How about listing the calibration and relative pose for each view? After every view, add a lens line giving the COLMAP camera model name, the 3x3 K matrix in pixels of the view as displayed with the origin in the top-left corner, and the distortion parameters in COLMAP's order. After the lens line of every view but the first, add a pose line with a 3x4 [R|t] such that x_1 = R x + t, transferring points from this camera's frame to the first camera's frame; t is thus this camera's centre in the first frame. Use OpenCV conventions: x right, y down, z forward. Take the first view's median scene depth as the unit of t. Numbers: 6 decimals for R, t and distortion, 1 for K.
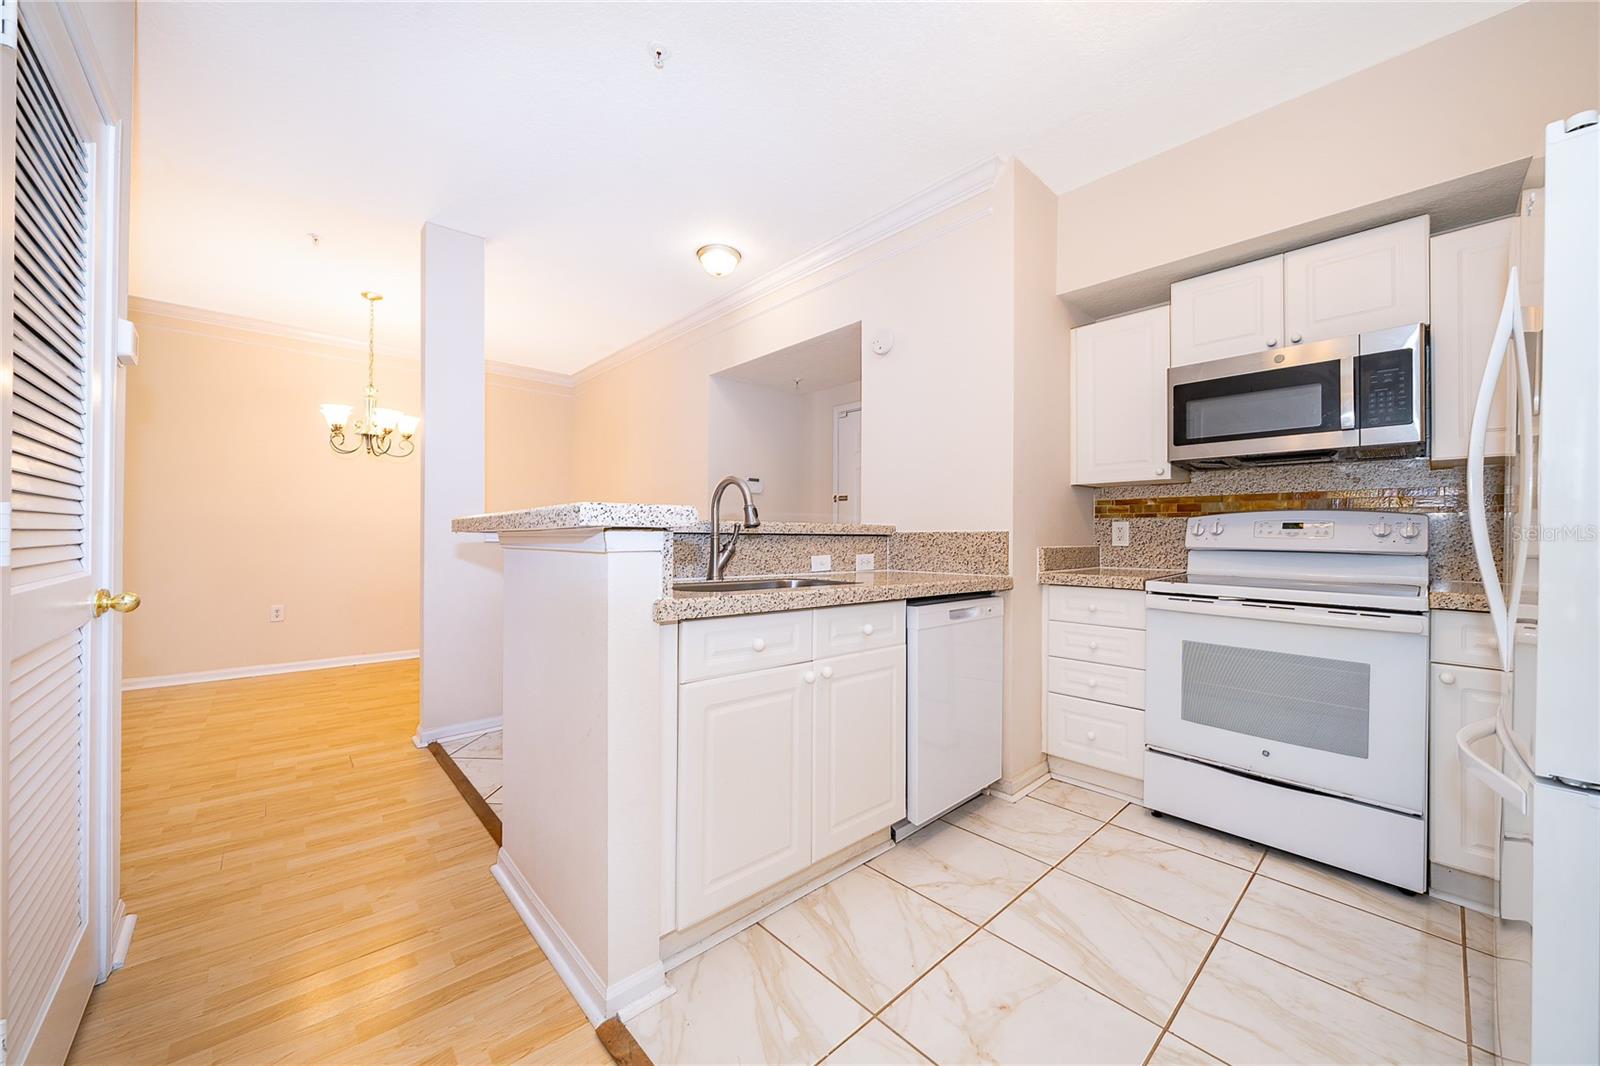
lens RADIAL K [[583.9, 0, 800.0], [0, 583.9, 533.0], [0, 0, 1]] dist [0.000040, 0.000004]
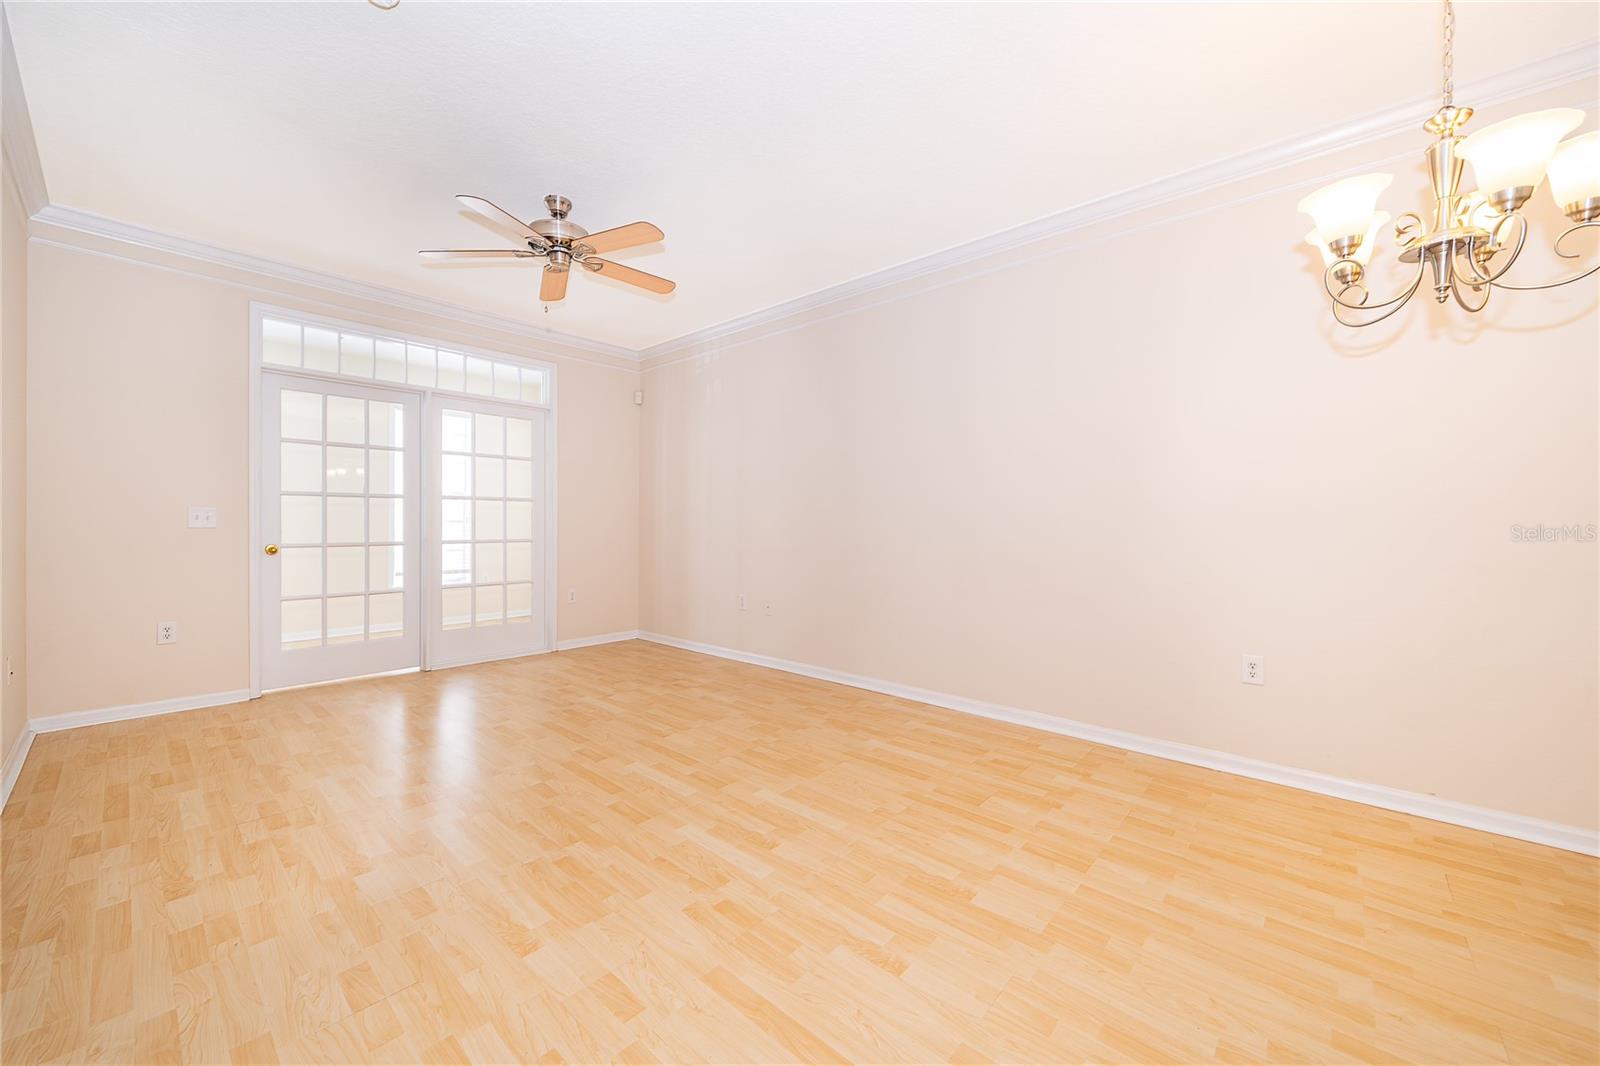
lens RADIAL K [[606.5, 0, 788.3], [0, 606.5, 533.5], [0, 0, 1]] dist [-0.006140, -0.000148]
pose [[0.099299, 0.006461, -0.995037, -0.674222], [0.003075, 0.999972, 0.006800, 0.001930], [0.995053, -0.003735, 0.099277, 0.923143]]
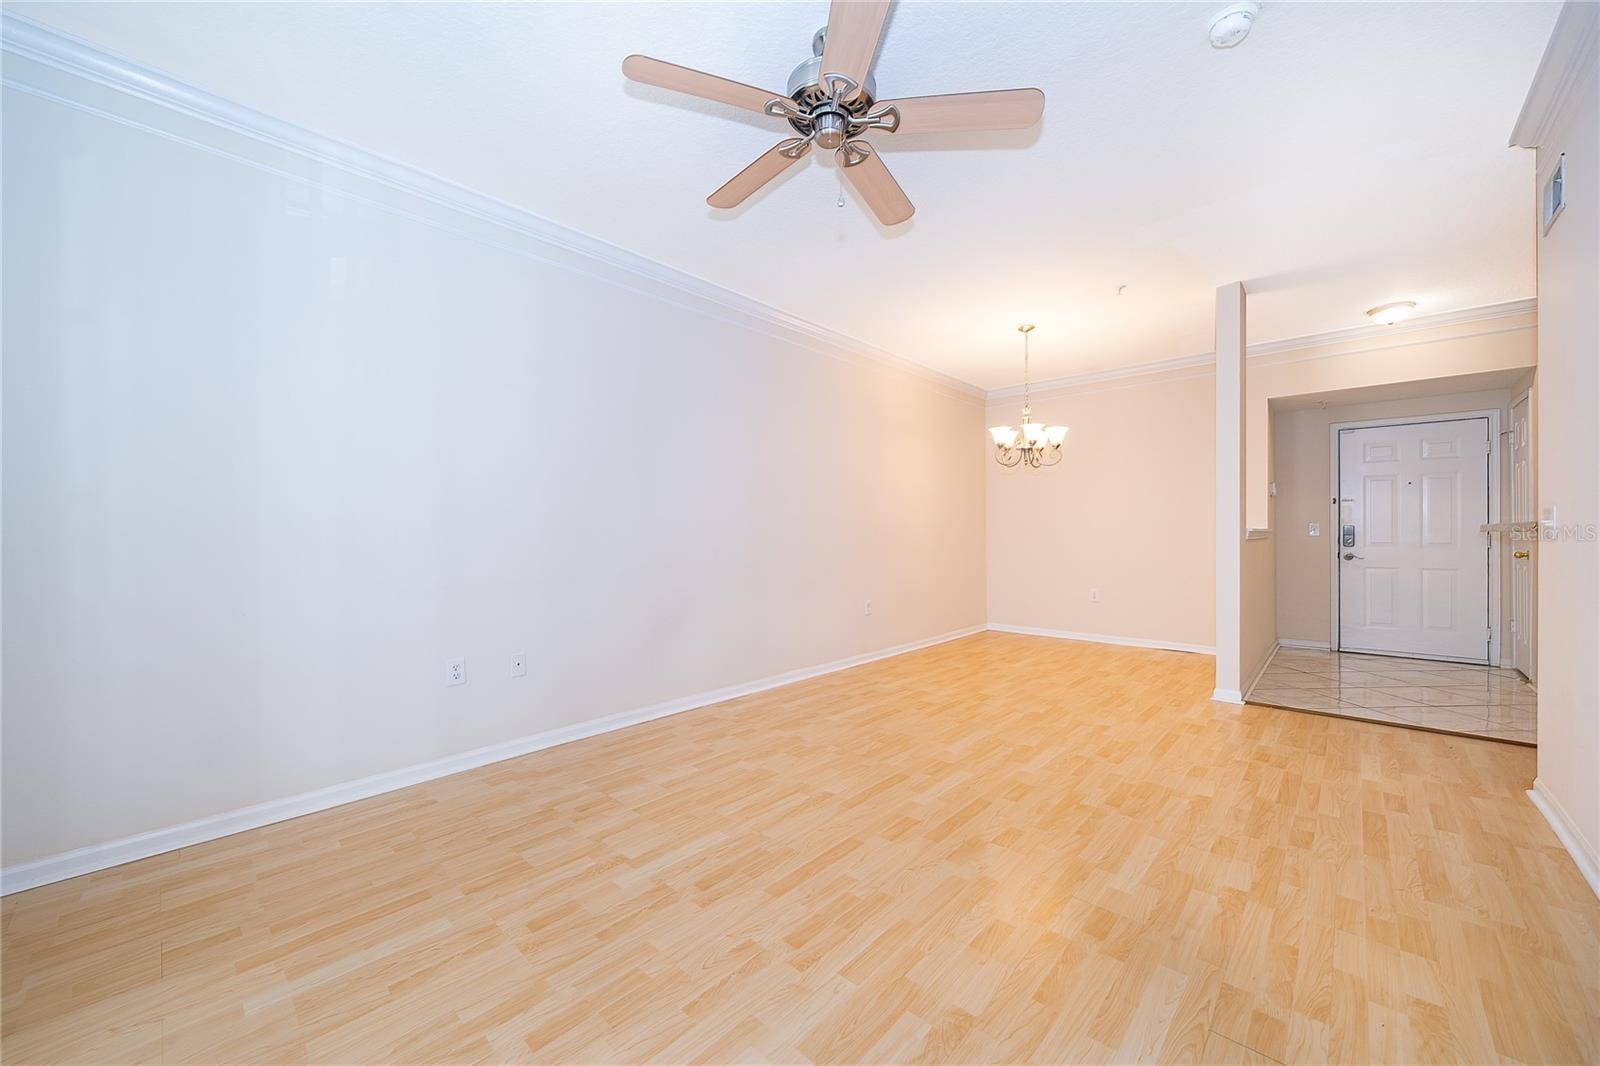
lens RADIAL K [[602.9, 0, 800.0], [0, 602.9, 533.0], [0, 0, 1]] dist [-0.002227, 0.000027]
pose [[0.995717, -0.013445, 0.091475, -2.097062], [0.012781, 0.999888, 0.007842, -0.027597], [-0.091570, -0.006639, 0.995777, -0.240563]]
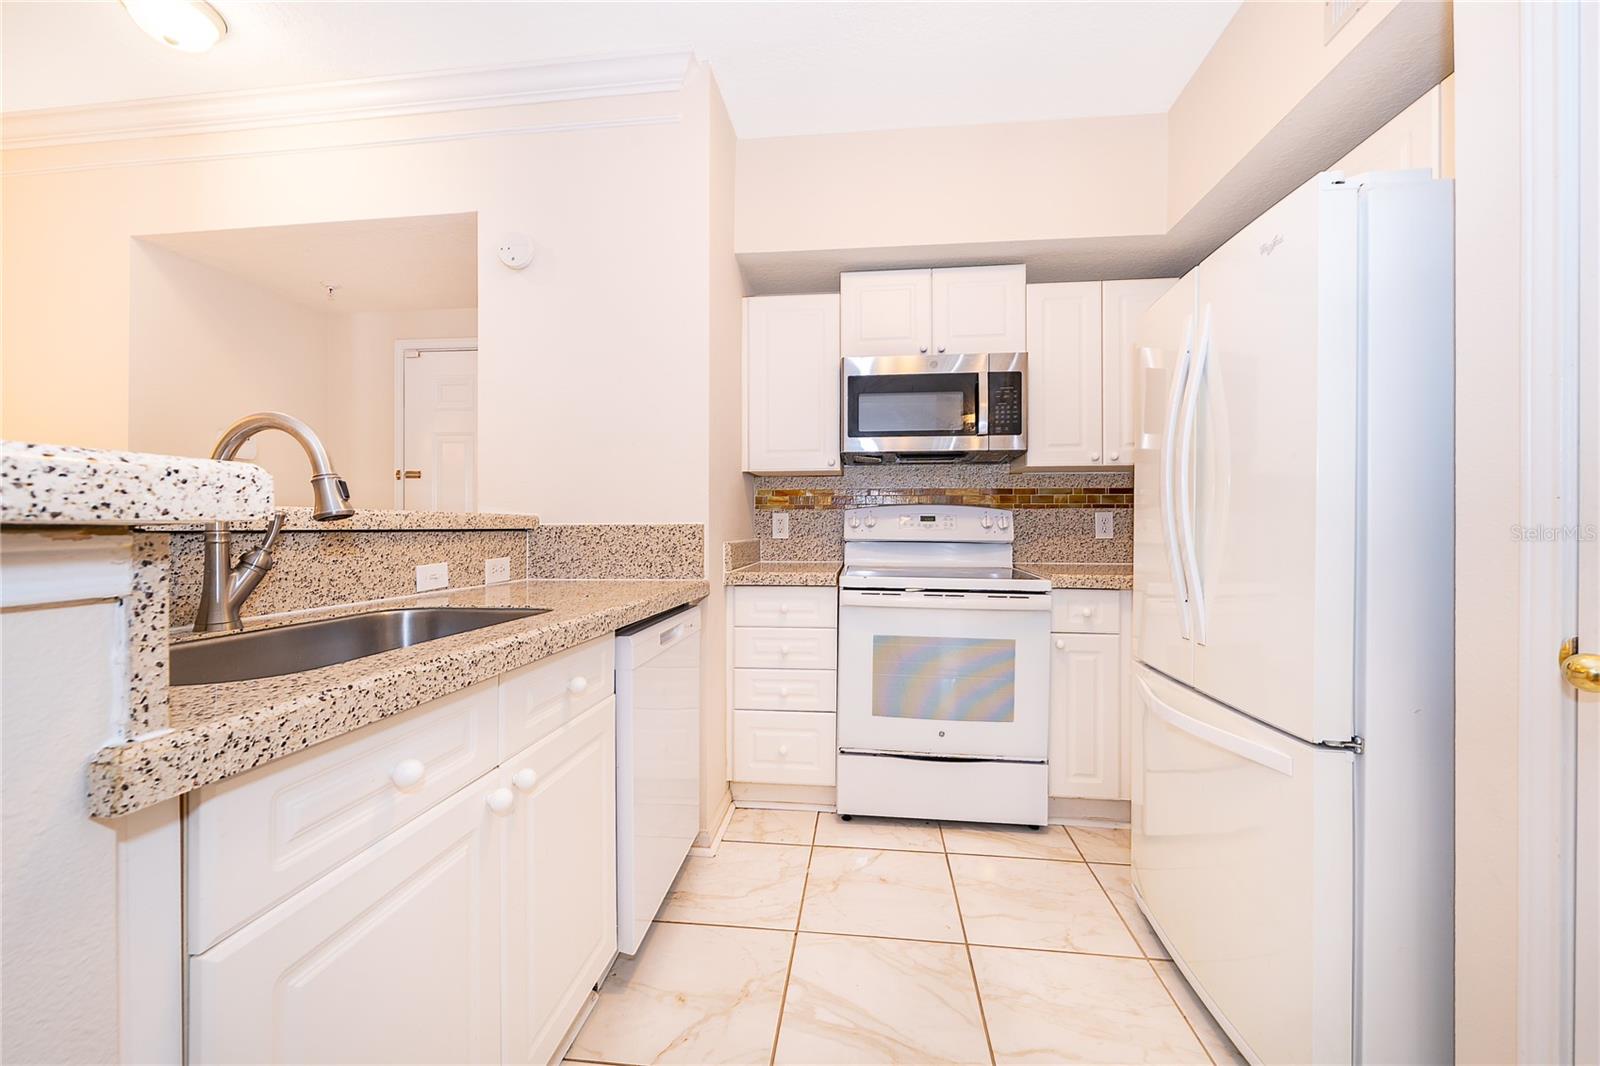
lens RADIAL K [[608.2, 0, 798.1], [0, 608.2, 527.1], [0, 0, 1]] dist [-0.002377, -0.000161]
pose [[0.754840, -0.005886, 0.655882, -0.097977], [0.000383, 0.999964, 0.008534, -0.005980], [-0.655908, -0.006191, 0.754815, 0.278851]]
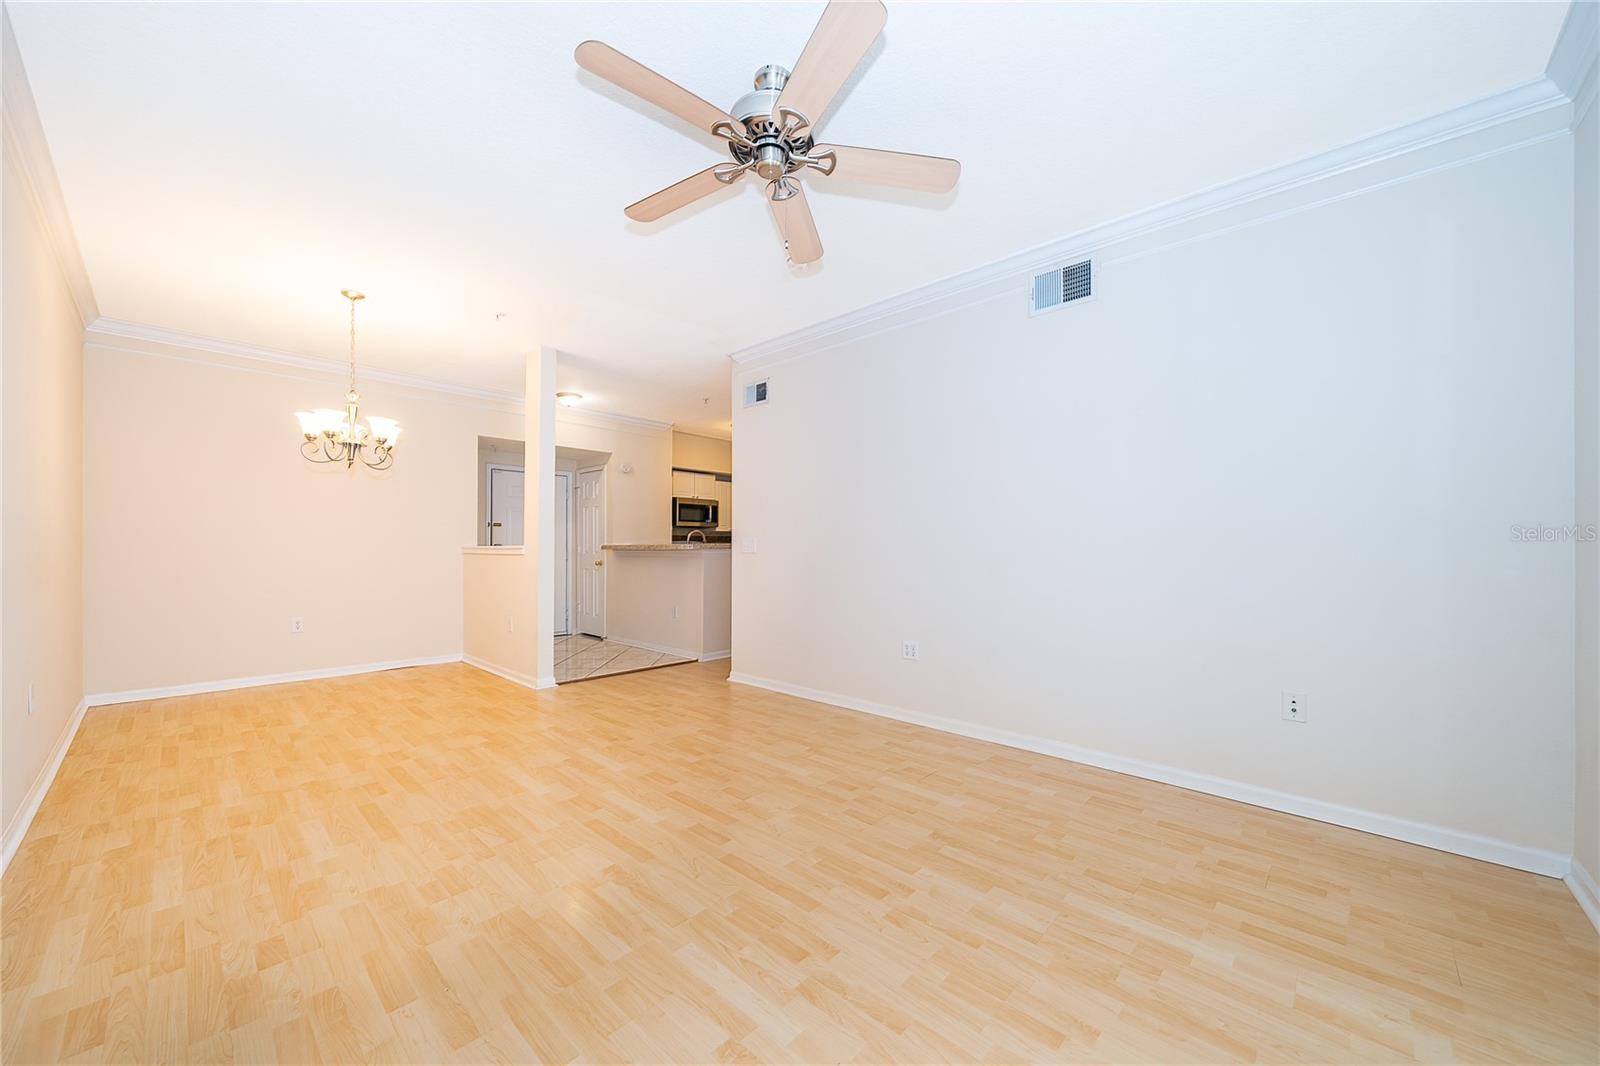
lens RADIAL K [[591.8, 0, 798.4], [0, 591.8, 565.1], [0, 0, 1]] dist [-0.001883, -0.000148]
pose [[-0.083451, -0.036715, 0.995835, -2.795251], [-0.009039, 0.999308, 0.036086, -0.027272], [-0.996471, -0.005990, -0.083726, 0.599547]]
